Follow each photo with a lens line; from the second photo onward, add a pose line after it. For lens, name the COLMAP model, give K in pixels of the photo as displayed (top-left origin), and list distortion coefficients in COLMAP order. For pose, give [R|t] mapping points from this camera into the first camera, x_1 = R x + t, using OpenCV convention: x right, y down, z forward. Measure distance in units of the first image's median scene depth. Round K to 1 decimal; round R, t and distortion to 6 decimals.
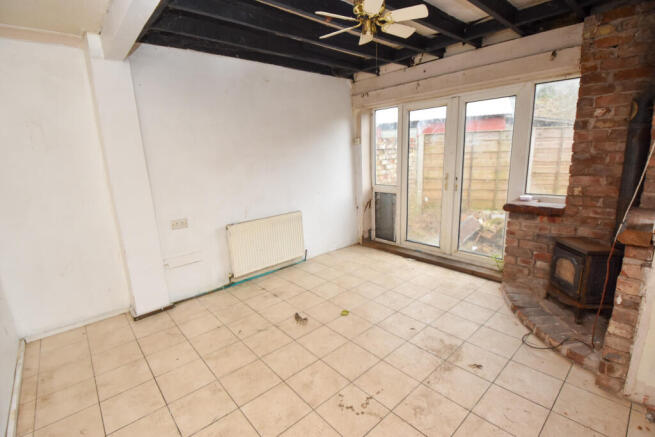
lens RADIAL K [[294.2, 0, 323.7], [0, 294.2, 221.4], [0, 0, 1]] dist [-0.000507, -0.019391]
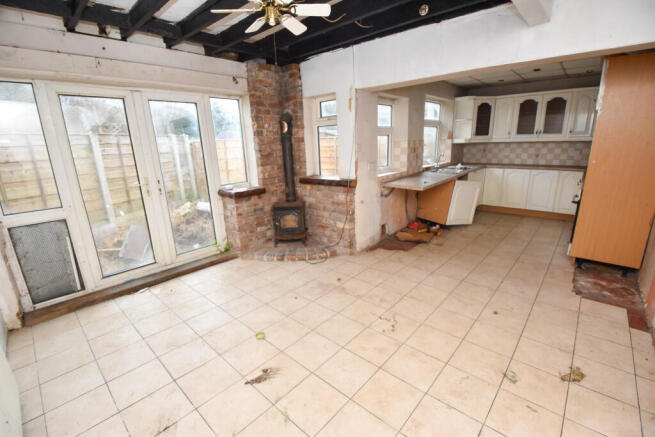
lens RADIAL K [[294.2, 0, 323.7], [0, 294.2, 221.4], [0, 0, 1]] dist [-0.000507, -0.019391]
pose [[-0.117726, -0.207348, 0.971158, -0.814496], [0.254952, 0.938868, 0.231360, -0.169305], [-0.959761, 0.274835, -0.057665, 0.916768]]
